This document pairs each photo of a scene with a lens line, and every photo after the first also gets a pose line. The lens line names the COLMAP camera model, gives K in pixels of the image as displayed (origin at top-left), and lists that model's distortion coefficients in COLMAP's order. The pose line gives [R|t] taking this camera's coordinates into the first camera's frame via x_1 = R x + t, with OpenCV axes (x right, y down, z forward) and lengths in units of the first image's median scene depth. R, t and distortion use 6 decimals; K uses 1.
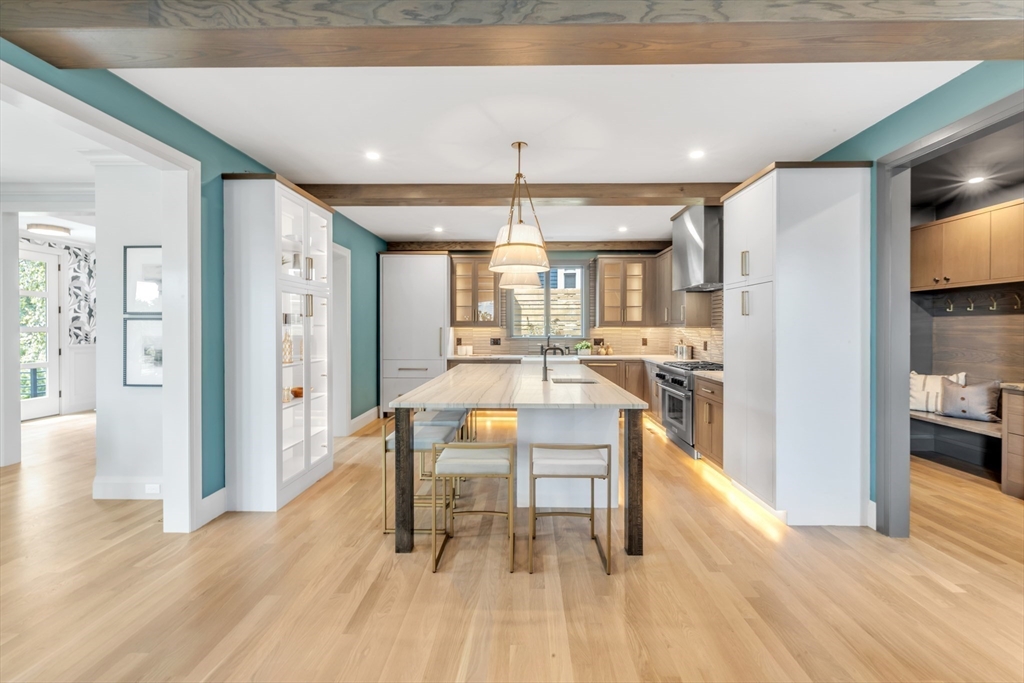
lens RADIAL K [[421.8, 0, 522.5], [0, 421.8, 332.0], [0, 0, 1]] dist [0.000906, 0.000442]
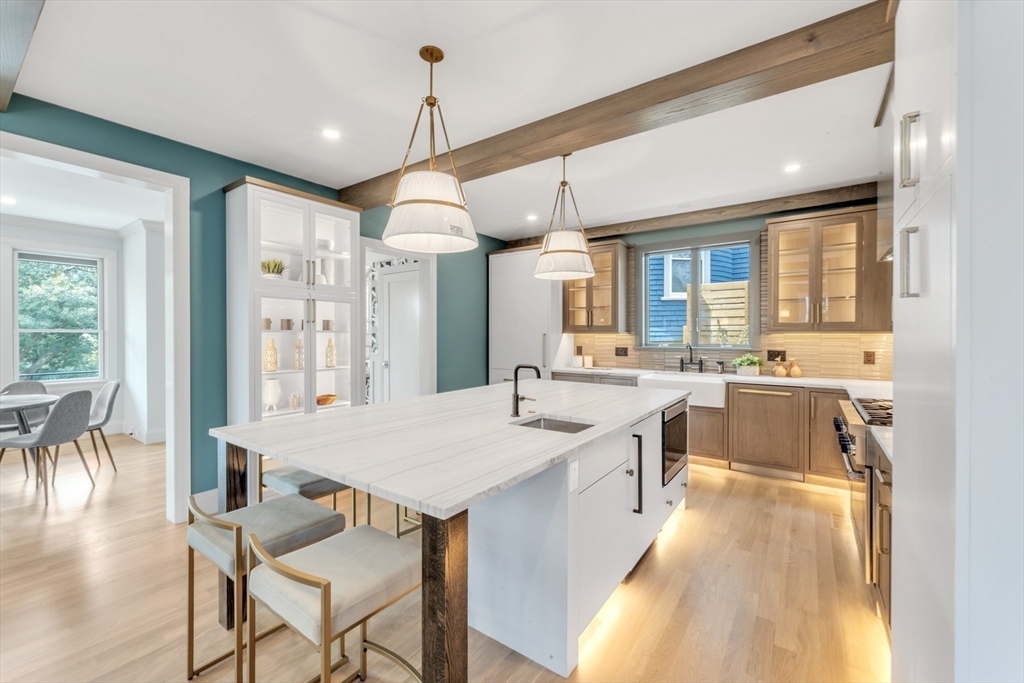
lens RADIAL K [[421.8, 0, 518.3], [0, 421.8, 336.1], [0, 0, 1]] dist [0.000906, 0.000442]
pose [[0.824281, 0.000642, -0.566181, 0.280759], [-0.004009, 0.999981, -0.004703, -0.002046], [0.566167, 0.006147, 0.824267, 0.316984]]
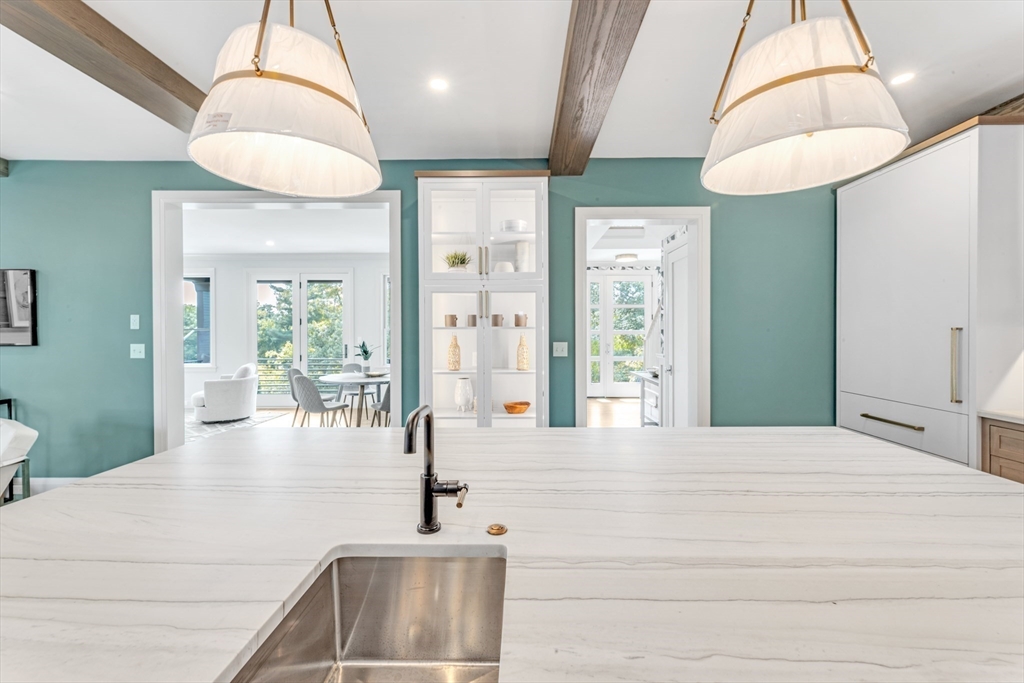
lens RADIAL K [[421.8, 0, 507.9], [0, 421.8, 336.0], [0, 0, 1]] dist [0.000906, 0.000442]
pose [[0.000884, 0.008235, -0.999966, 0.214754], [-0.006456, 0.999945, 0.008229, -0.005621], [0.999979, 0.006449, 0.000937, 0.694418]]
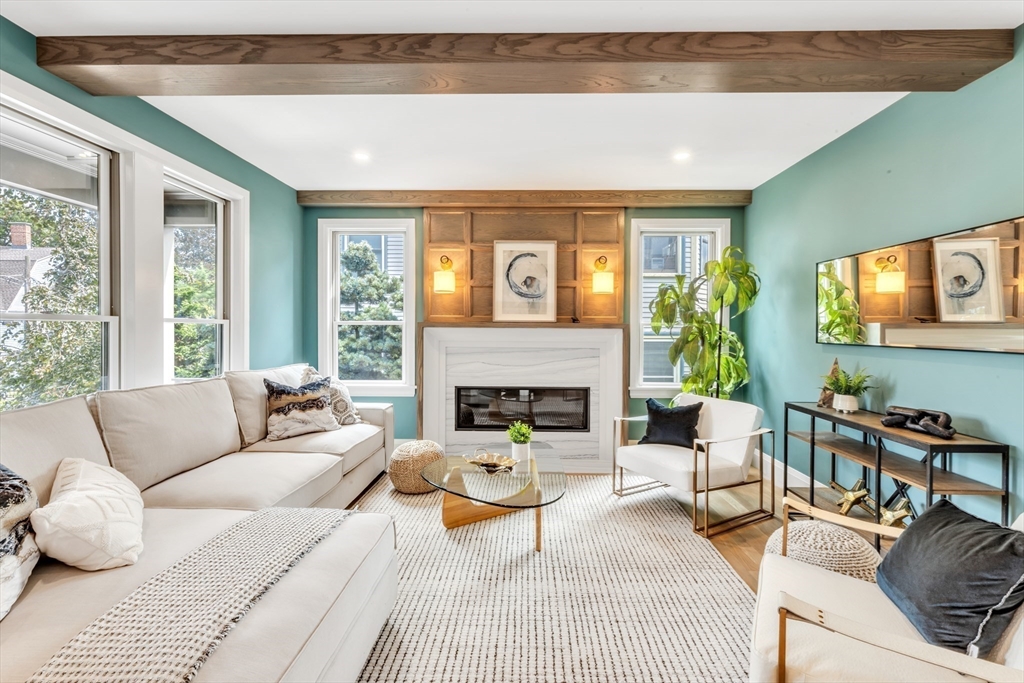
lens RADIAL K [[421.8, 0, 521.7], [0, 421.8, 332.8], [0, 0, 1]] dist [0.000906, 0.000442]
pose [[-0.999968, -0.007889, -0.000974, -0.002738], [-0.007910, 0.999686, 0.023767, -0.004016], [0.000786, 0.023774, -0.999717, 0.311532]]
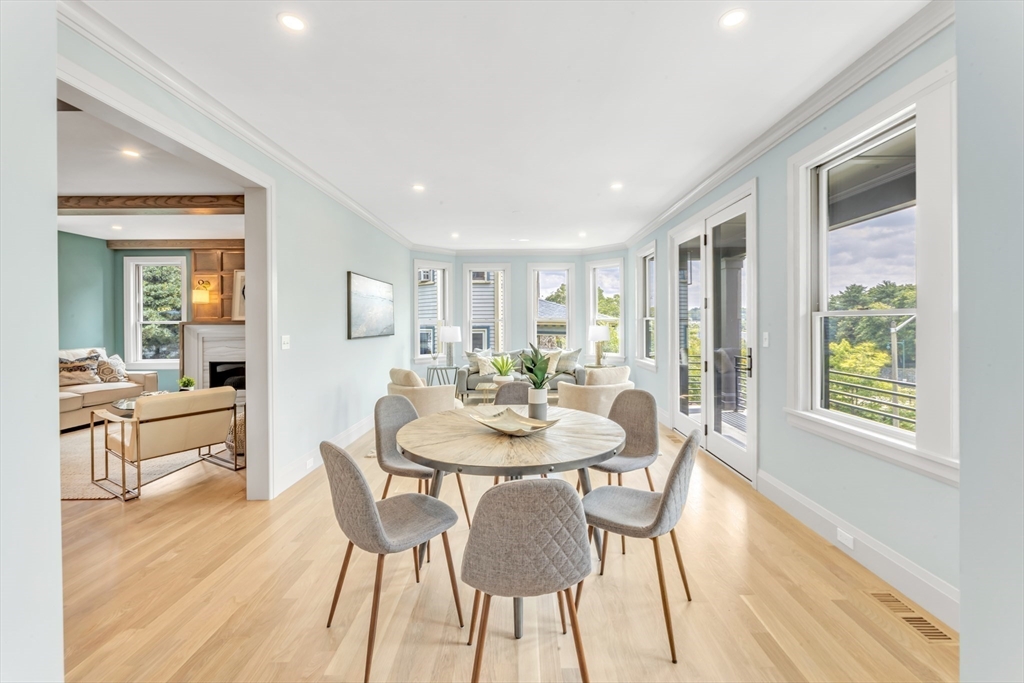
lens RADIAL K [[421.8, 0, 526.4], [0, 421.8, 325.6], [0, 0, 1]] dist [0.000906, 0.000442]
pose [[-0.999966, 0.001957, -0.008058, -0.824988], [0.001828, 0.999870, 0.016020, -0.010758], [0.008088, 0.016005, -0.999839, 0.789440]]
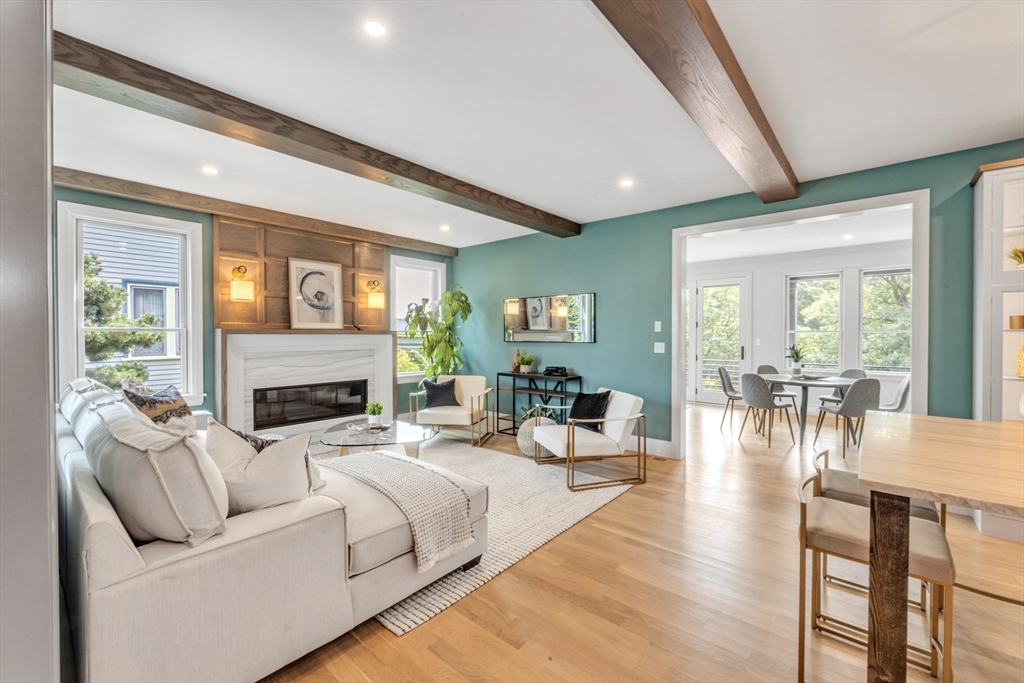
lens RADIAL K [[421.8, 0, 511.8], [0, 421.8, 337.7], [0, 0, 1]] dist [0.000906, 0.000442]
pose [[-0.639809, 0.003562, -0.768526, 0.447275], [-0.009148, 0.999883, 0.012249, -0.002591], [0.768480, 0.014867, -0.639701, 0.460818]]
